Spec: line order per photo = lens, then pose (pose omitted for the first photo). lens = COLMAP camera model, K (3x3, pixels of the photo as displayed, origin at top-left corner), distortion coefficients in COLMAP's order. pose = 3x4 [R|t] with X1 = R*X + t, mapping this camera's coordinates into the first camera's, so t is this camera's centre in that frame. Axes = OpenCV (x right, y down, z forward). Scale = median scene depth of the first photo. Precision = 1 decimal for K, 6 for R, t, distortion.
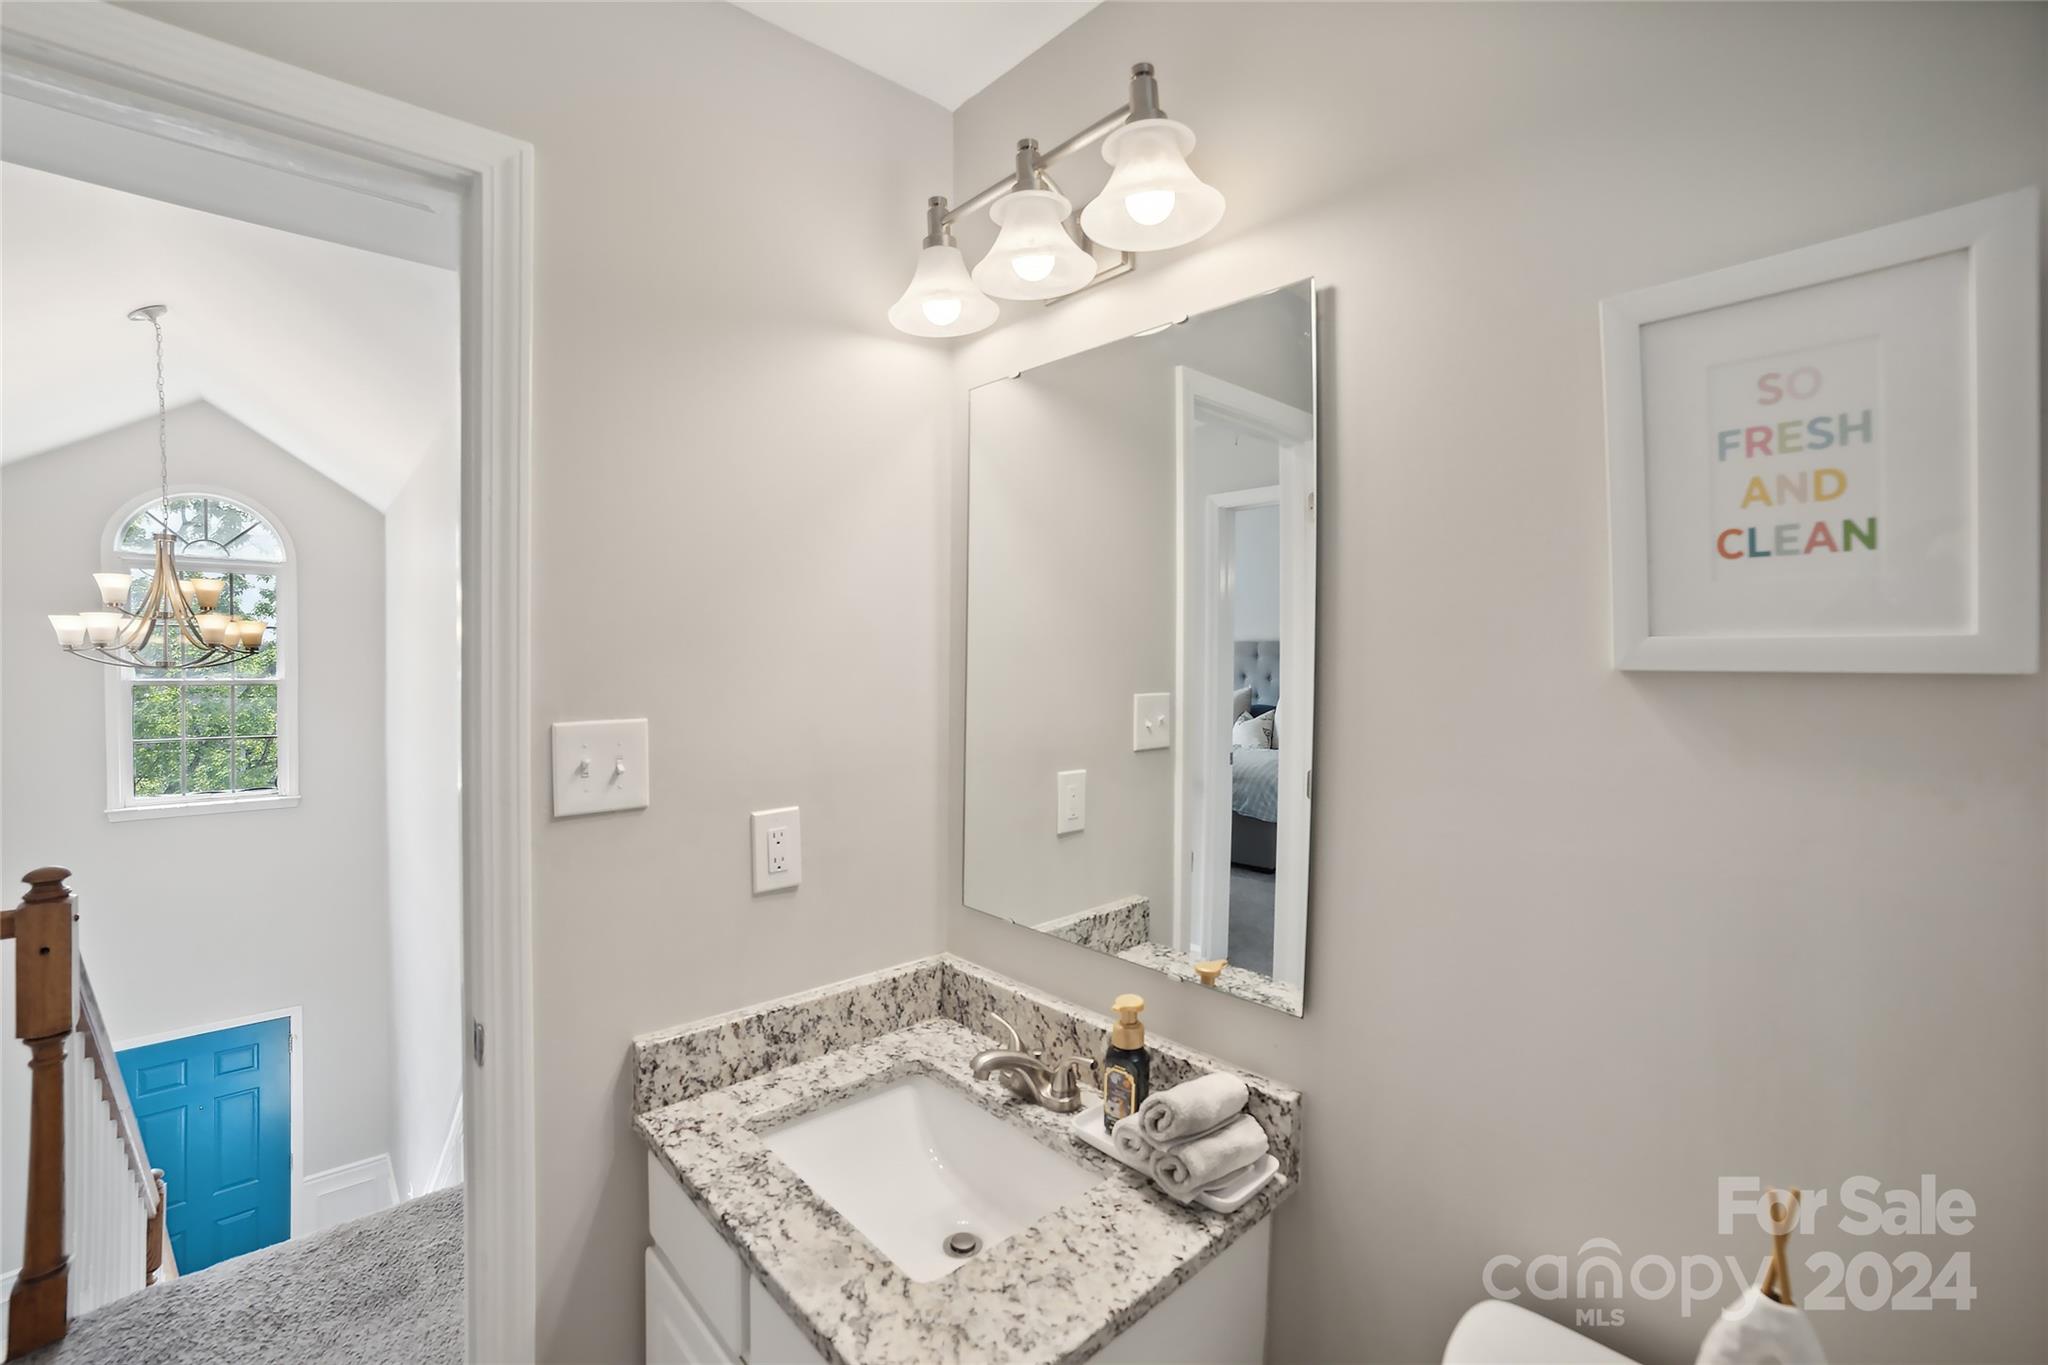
lens RADIAL K [[910.6, 0, 1018.1], [0, 910.6, 666.5], [0, 0, 1]] dist [0.002631, 0.001214]
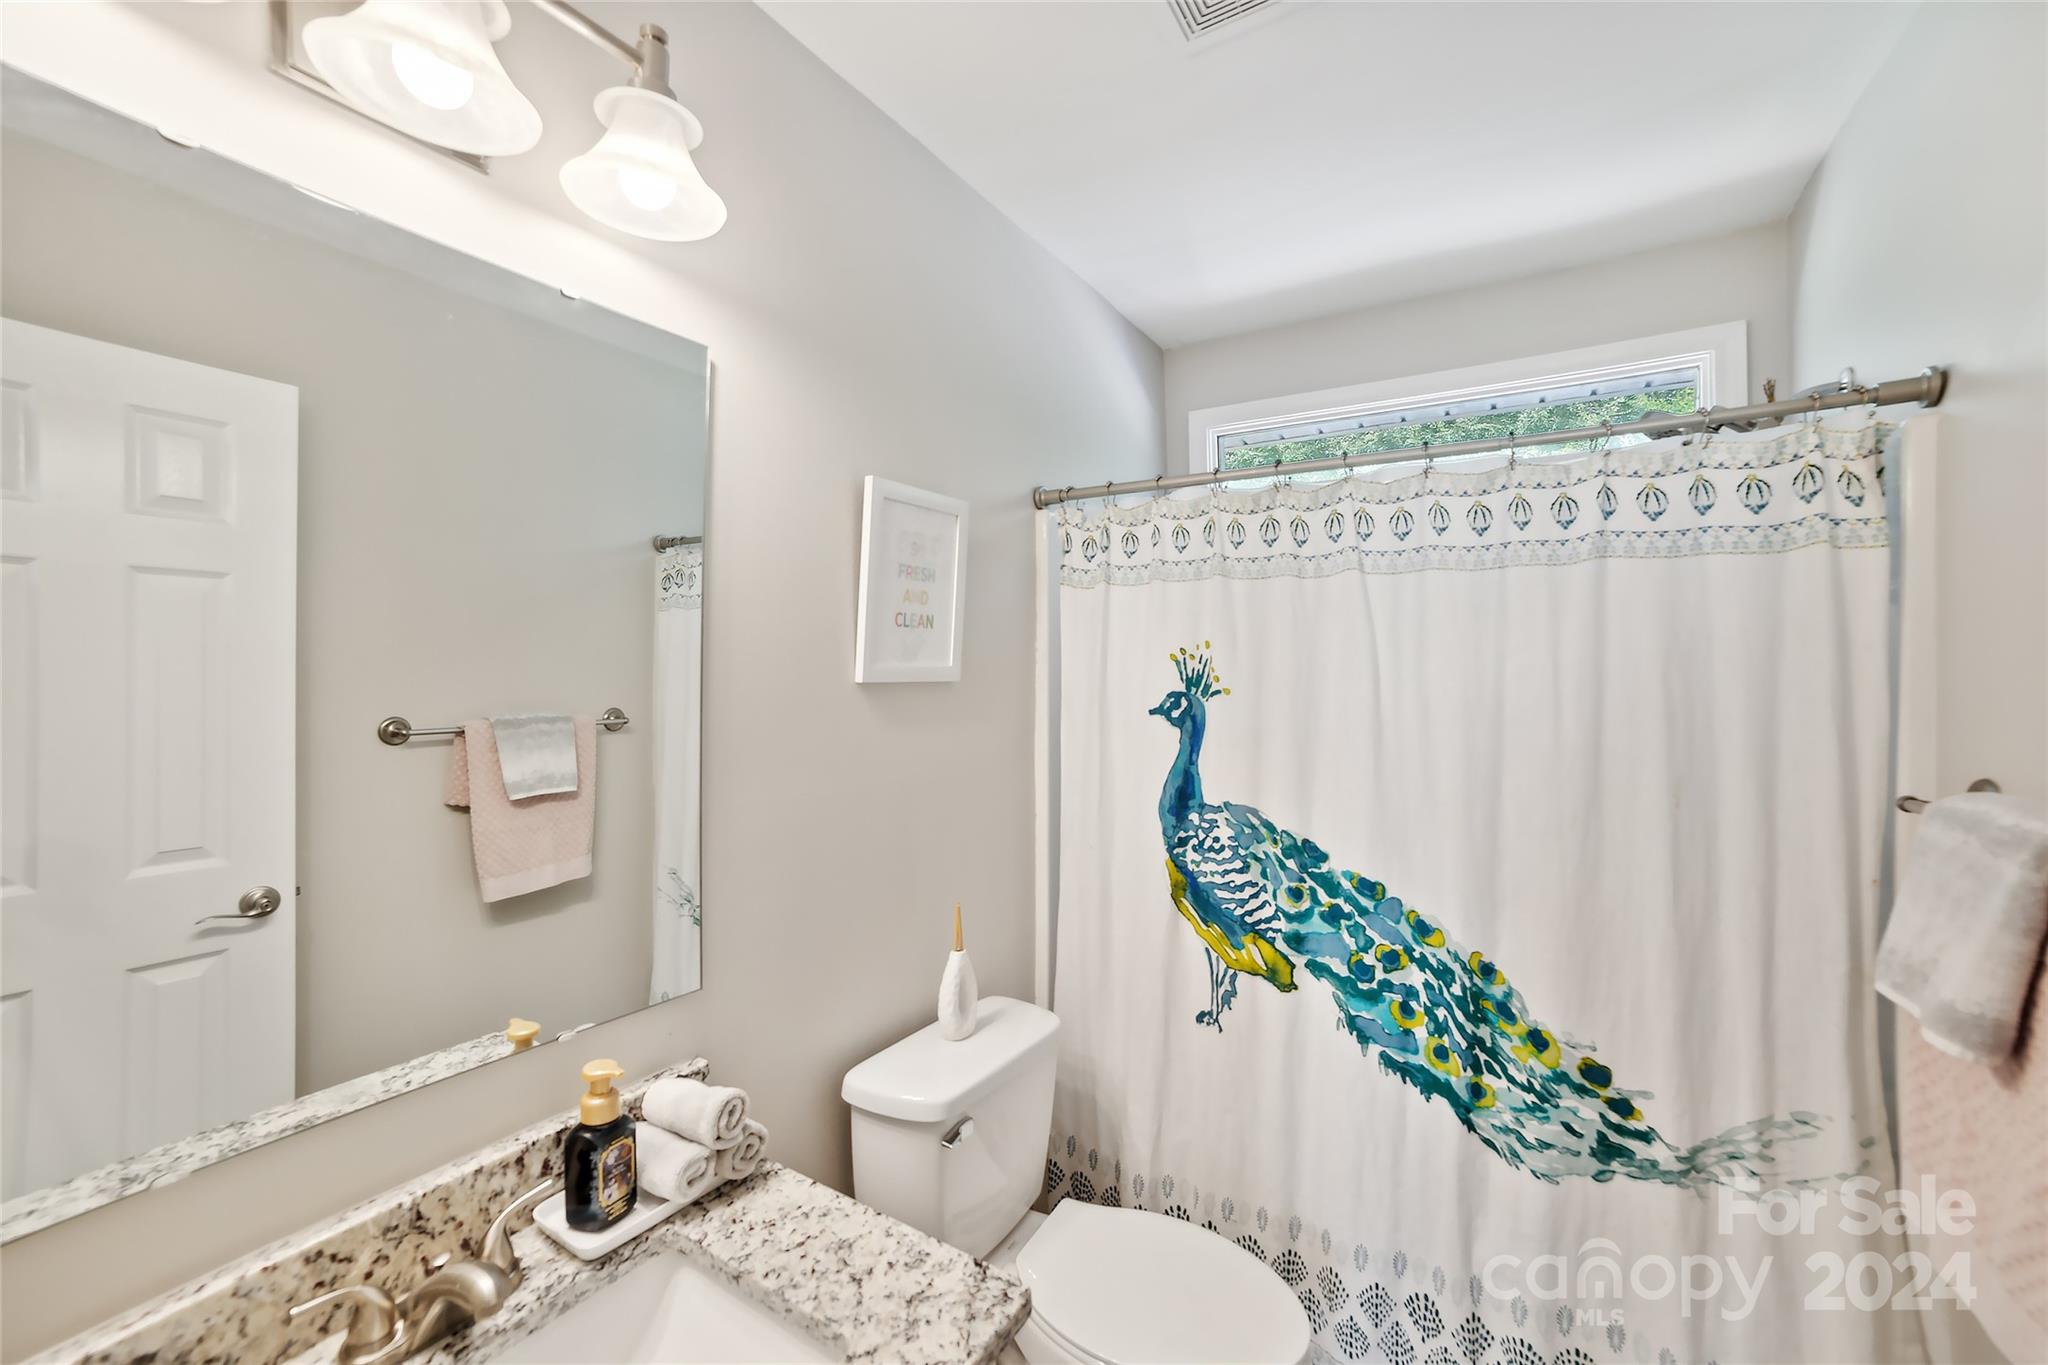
lens RADIAL K [[910.6, 0, 1019.1], [0, 910.6, 682.4], [0, 0, 1]] dist [0.002631, 0.001214]
pose [[-0.293085, -0.016121, 0.955950, -1.067462], [0.000390, 0.999856, 0.016981, -0.022094], [-0.956086, 0.005350, -0.293037, 1.133259]]
